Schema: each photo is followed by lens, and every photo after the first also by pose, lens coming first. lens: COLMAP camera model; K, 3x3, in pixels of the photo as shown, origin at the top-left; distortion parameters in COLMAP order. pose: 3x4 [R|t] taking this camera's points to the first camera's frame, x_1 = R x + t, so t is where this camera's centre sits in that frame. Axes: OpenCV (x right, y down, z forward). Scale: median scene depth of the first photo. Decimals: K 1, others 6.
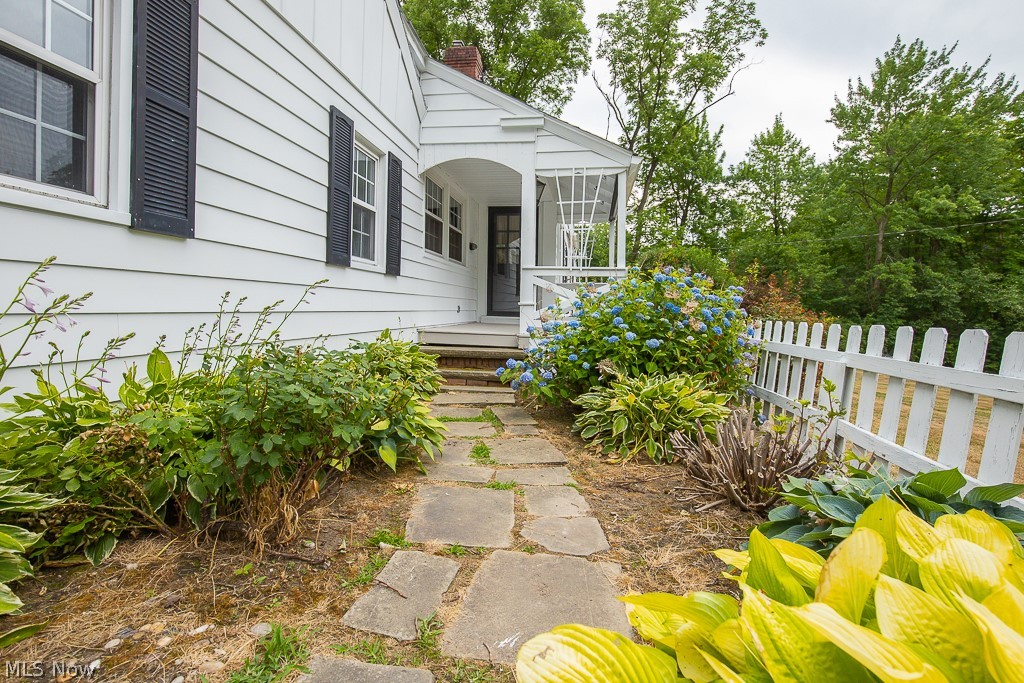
lens RADIAL K [[477.0, 0, 510.8], [0, 477.0, 315.4], [0, 0, 1]] dist [-0.004030, 0.000545]
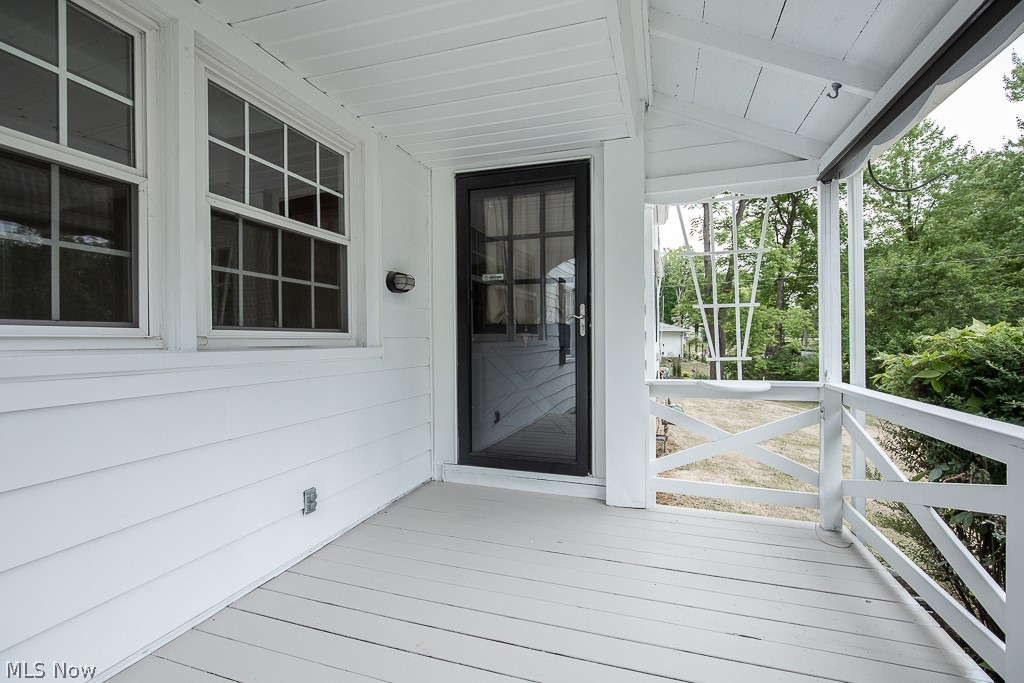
lens RADIAL K [[461.7, 0, 512.0], [0, 461.7, 331.6], [0, 0, 1]] dist [-0.000117, 0.000231]
pose [[0.989086, -0.023677, -0.145423, 0.011511], [0.018923, 0.999243, -0.033987, -0.022617], [0.146118, 0.030864, 0.988786, 0.161158]]
